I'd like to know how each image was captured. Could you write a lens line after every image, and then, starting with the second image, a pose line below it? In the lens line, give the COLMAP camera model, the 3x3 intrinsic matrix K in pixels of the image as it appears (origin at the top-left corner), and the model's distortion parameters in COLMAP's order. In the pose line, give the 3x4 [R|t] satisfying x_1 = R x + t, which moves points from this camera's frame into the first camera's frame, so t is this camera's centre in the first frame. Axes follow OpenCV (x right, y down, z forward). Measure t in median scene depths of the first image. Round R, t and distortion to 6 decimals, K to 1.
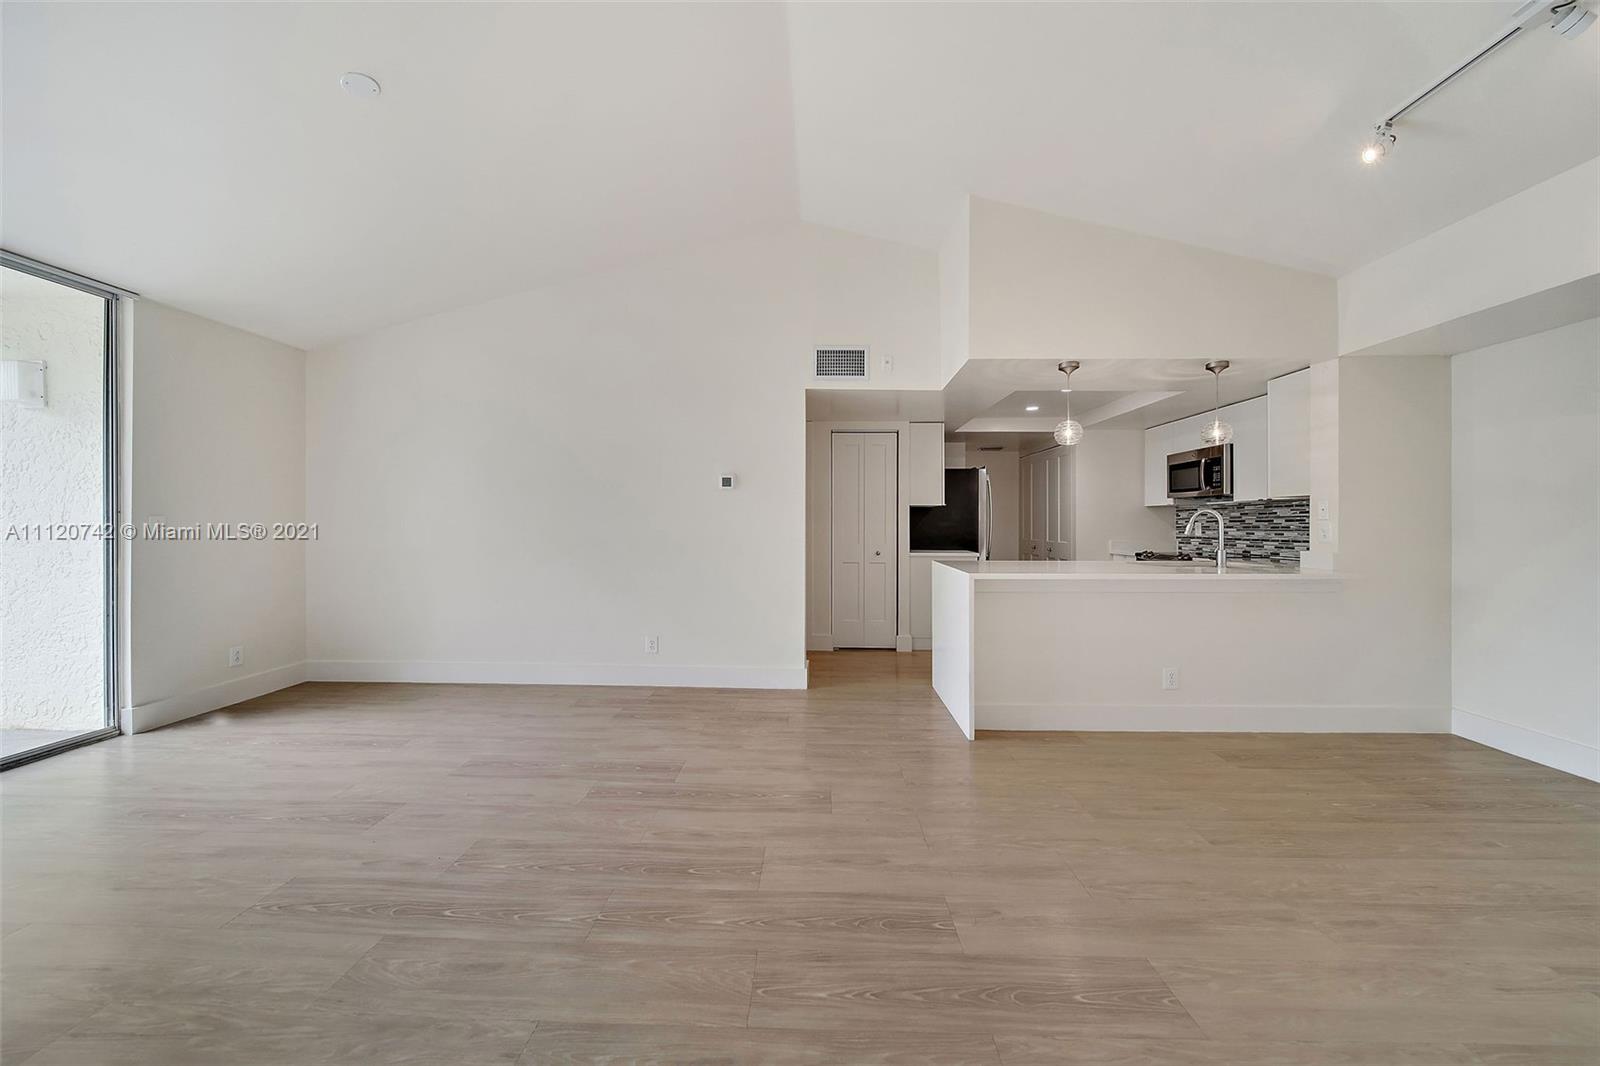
lens RADIAL K [[570.8, 0, 802.0], [0, 570.8, 530.0], [0, 0, 1]] dist [0.002219, -0.003741]
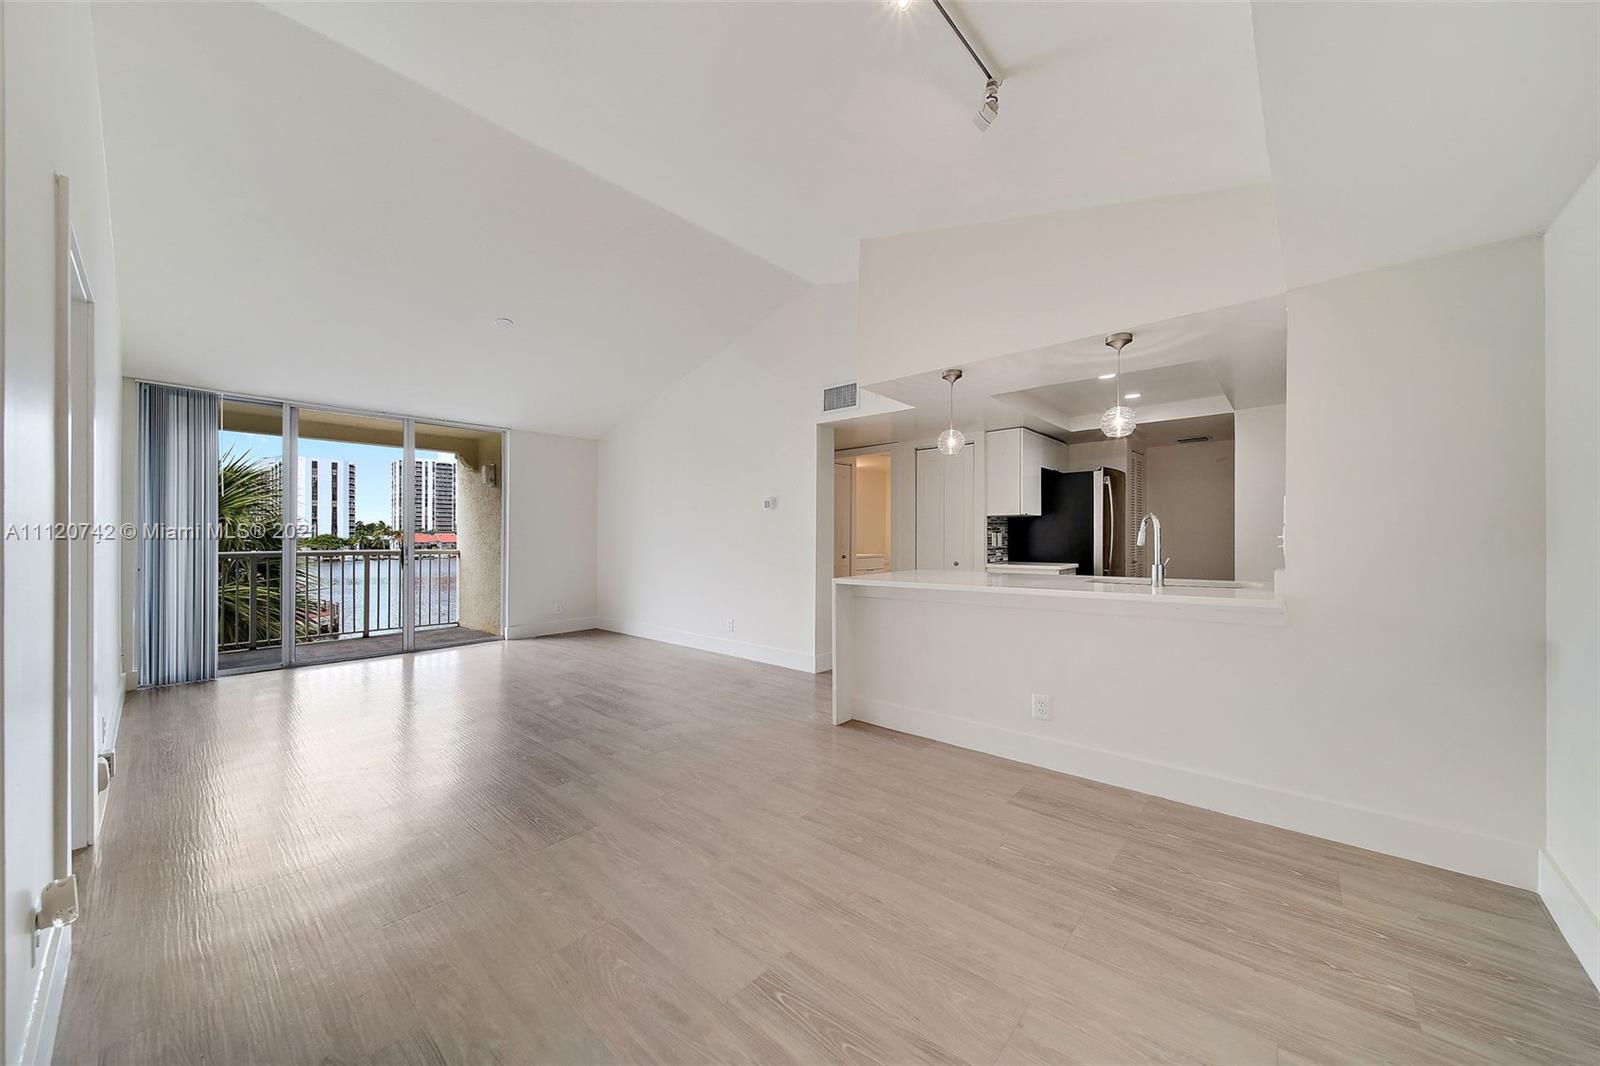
lens RADIAL K [[570.8, 0, 798.9], [0, 570.8, 528.3], [0, 0, 1]] dist [0.002219, -0.003741]
pose [[0.764381, -0.019200, -0.644478, 0.746350], [0.003158, 0.999656, -0.026036, 0.004061], [0.644757, 0.017866, 0.764179, 0.063816]]
